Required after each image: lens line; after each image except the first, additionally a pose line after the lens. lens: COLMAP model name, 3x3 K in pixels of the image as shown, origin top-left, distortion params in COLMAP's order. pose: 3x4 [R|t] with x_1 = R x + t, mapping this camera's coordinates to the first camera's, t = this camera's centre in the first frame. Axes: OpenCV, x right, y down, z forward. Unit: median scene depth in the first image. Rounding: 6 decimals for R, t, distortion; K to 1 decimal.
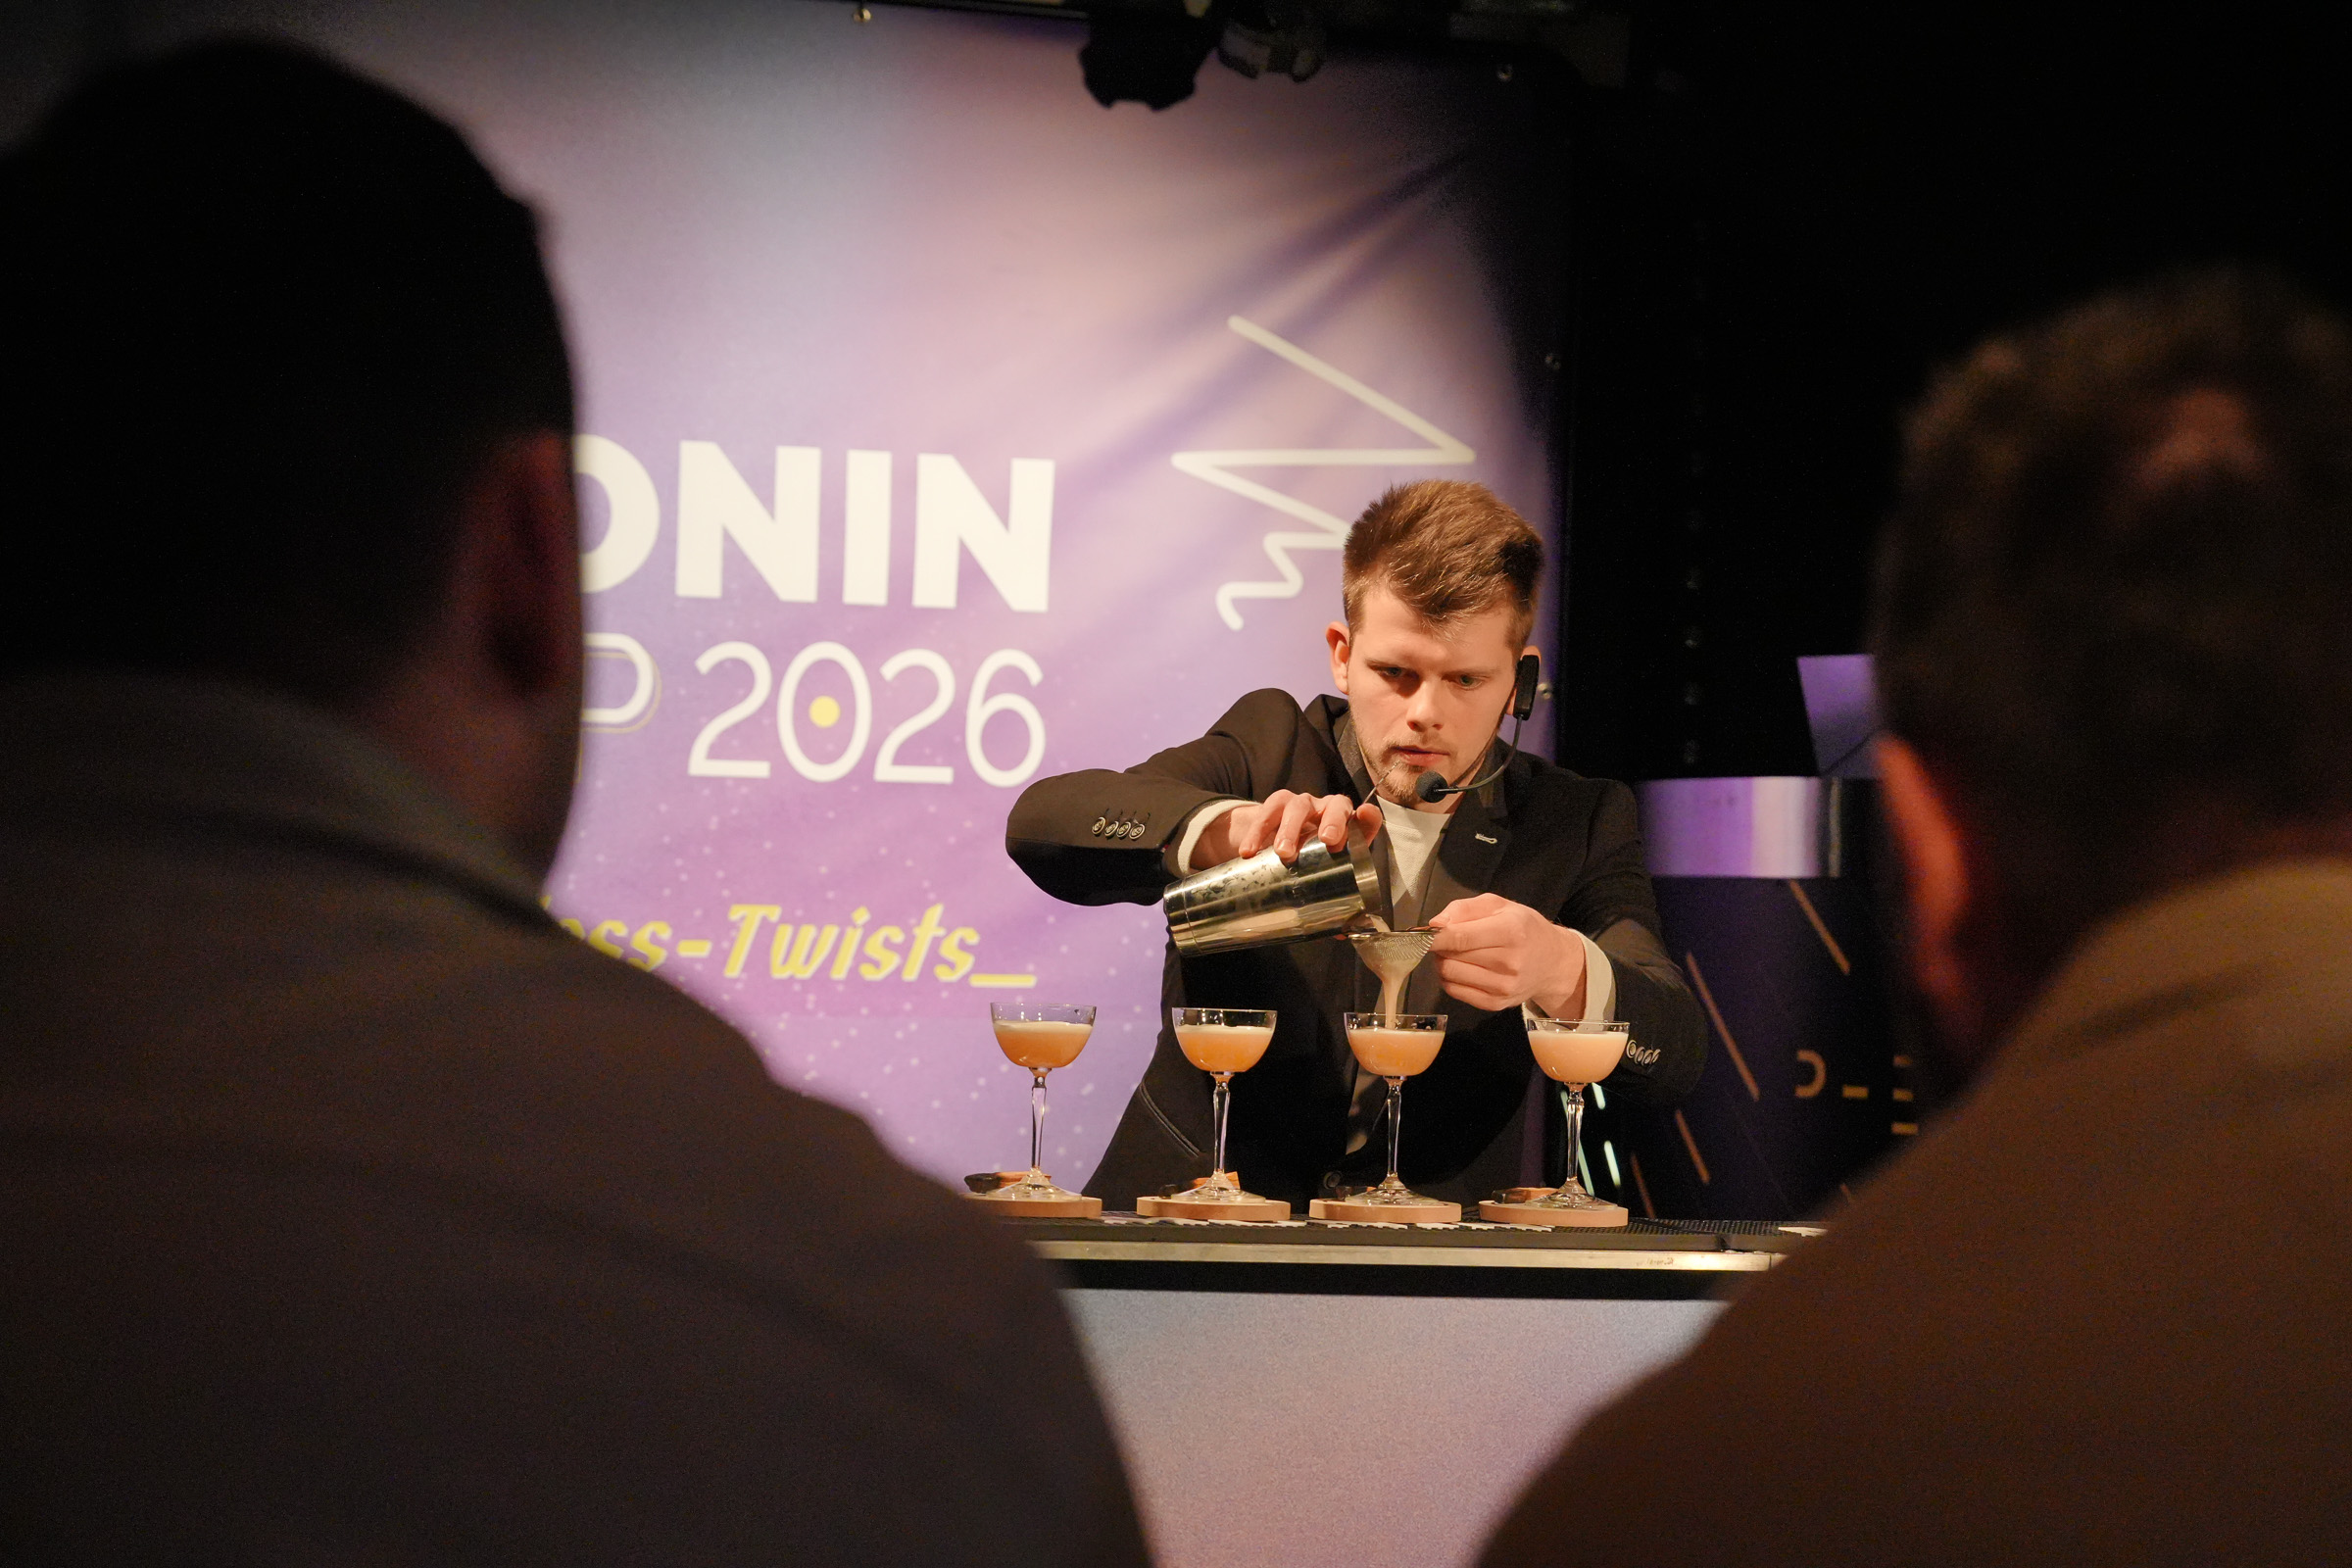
lens RADIAL K [[4693.4, 0, 1176.0], [0, 4693.4, 784.0], [0, 0, 1]] dist [-0.048733, -0.047487]
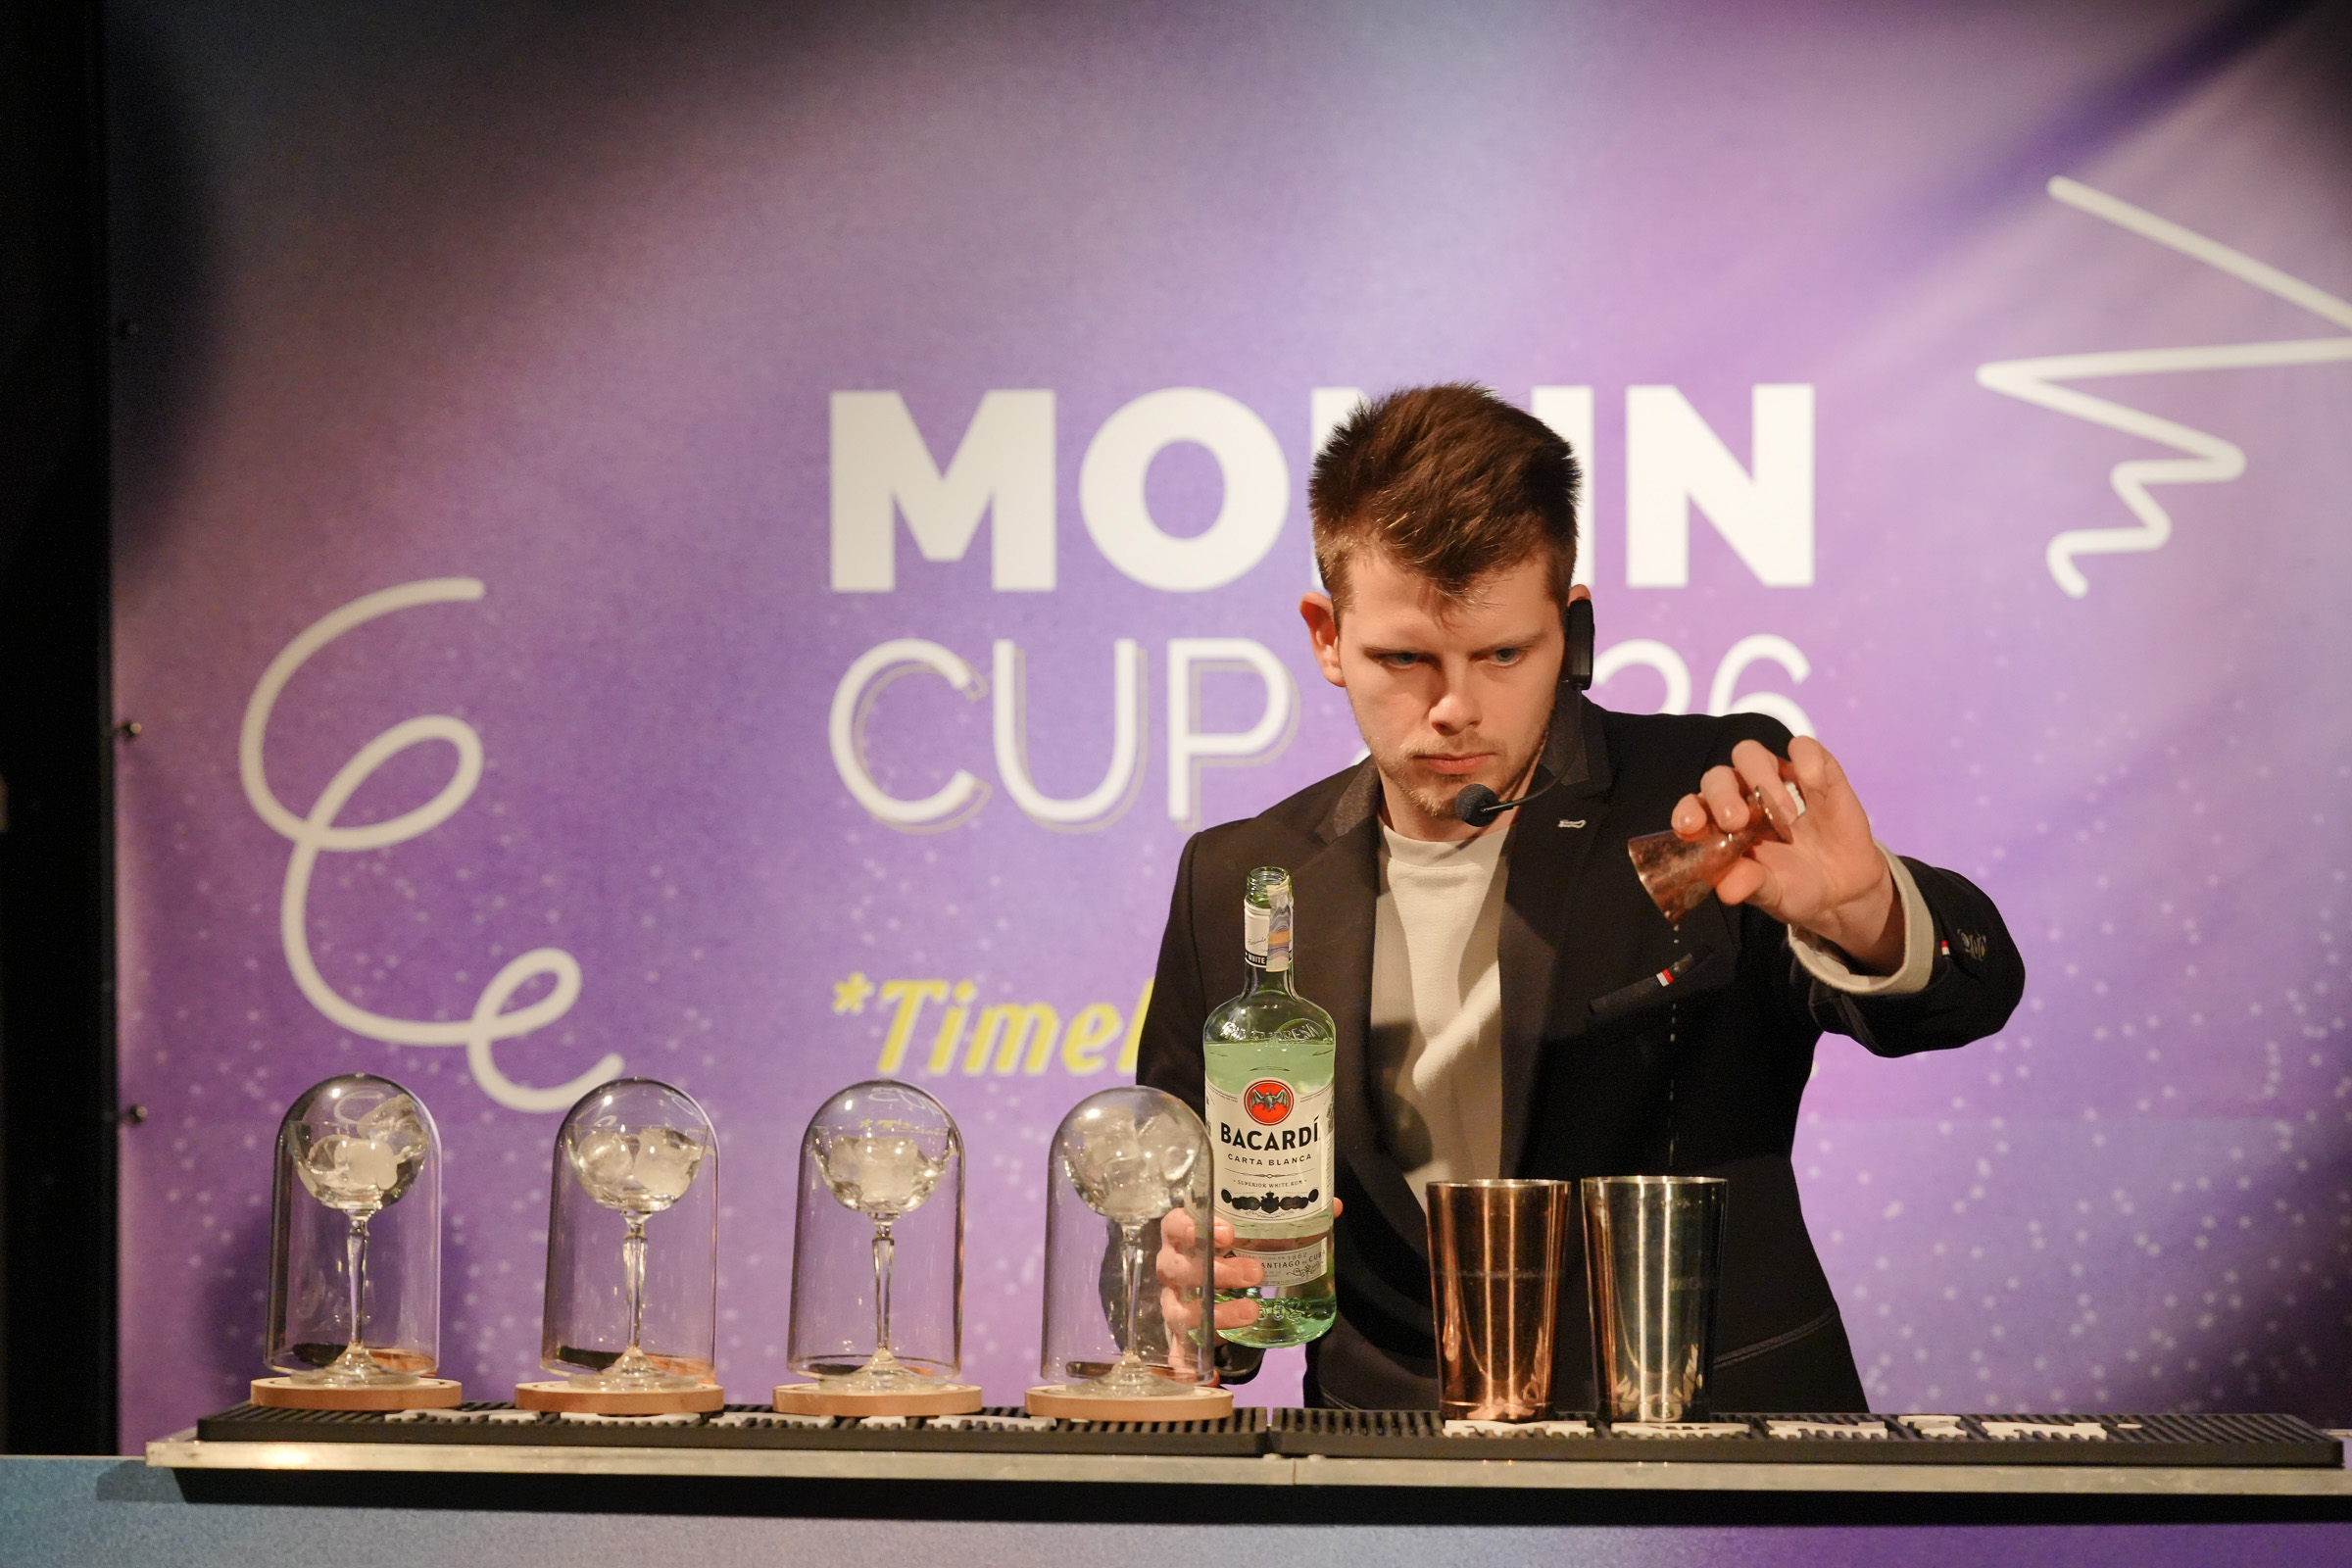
lens RADIAL K [[5775.9, 0, 1176.0], [0, 5775.9, 784.0], [0, 0, 1]] dist [-0.008129, 0.696492]
pose [[0.938460, -0.036876, -0.343415, 0.200829], [0.034632, 0.999320, -0.012667, 0.004075], [0.343649, -0.000005, 0.939098, 0.085313]]
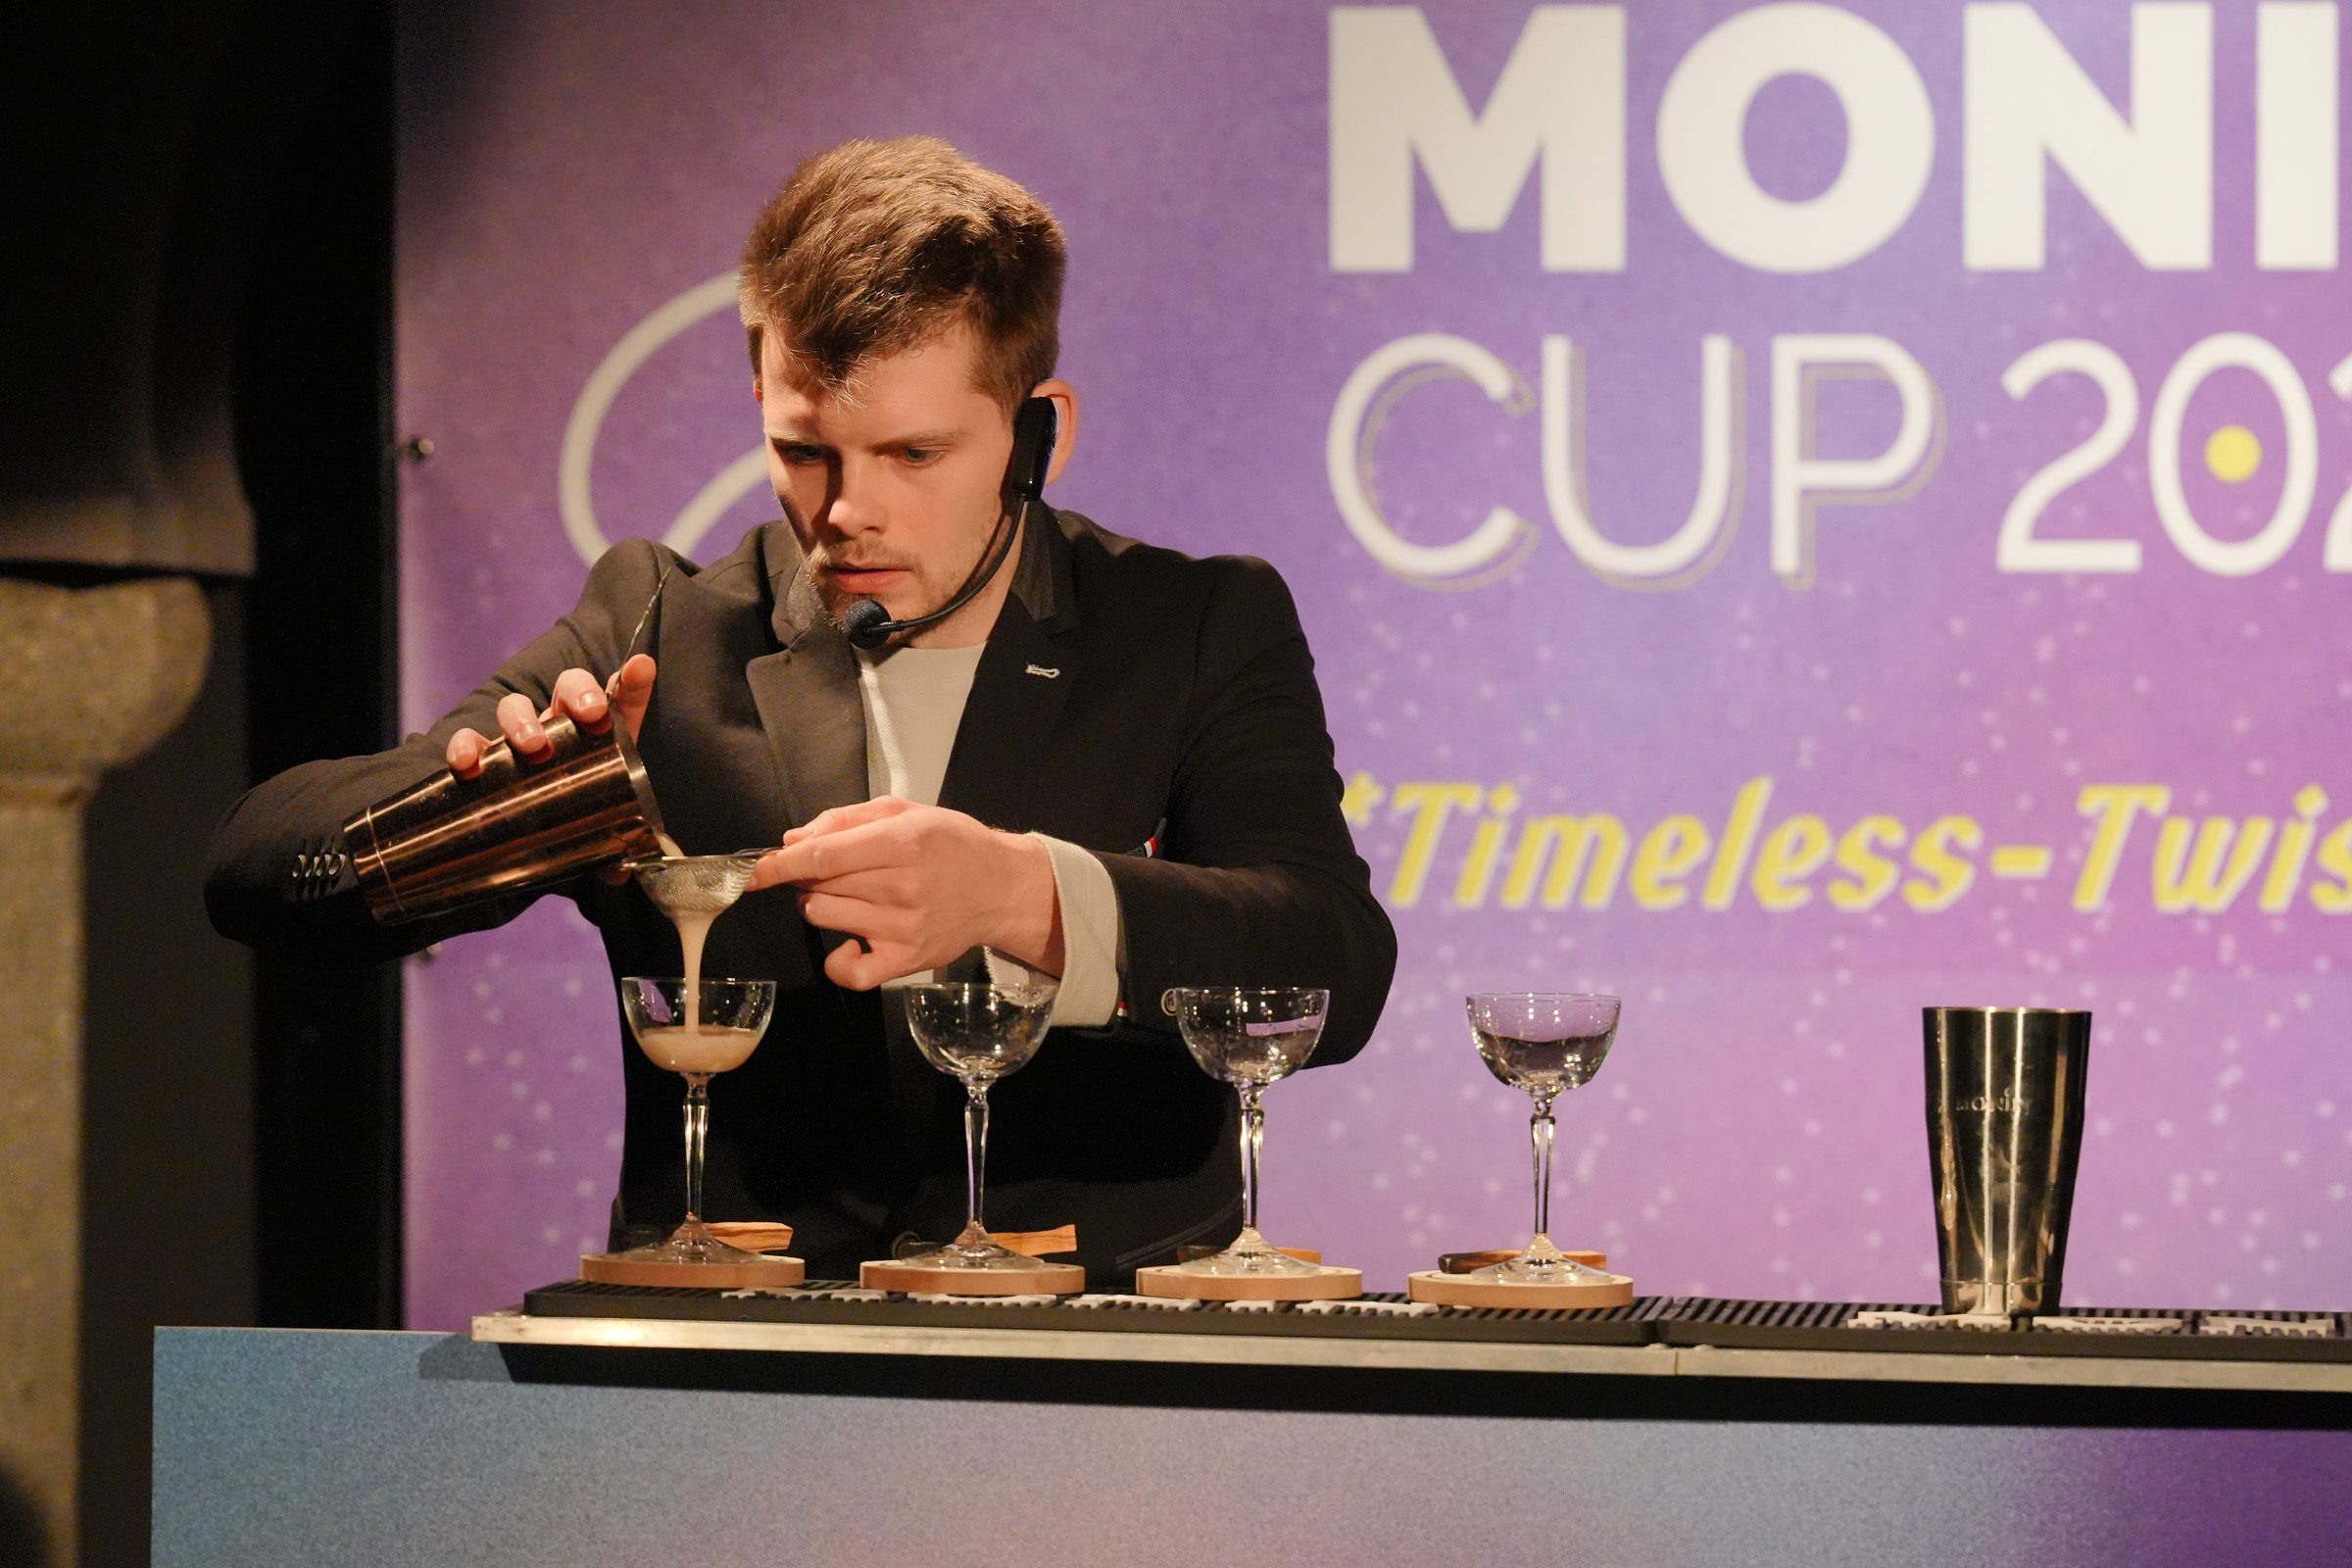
lens RADIAL K [[9338.5, 0, 1176.0], [0, 9338.5, 784.0], [0, 0, 1]] dist [-0.046420, -1.626620]
pose [[0.902276, -0.016570, -0.430840, 0.308476], [0.030334, 0.999225, 0.025097, -0.007578], [0.430090, -0.035713, 0.902079, -0.108157]]
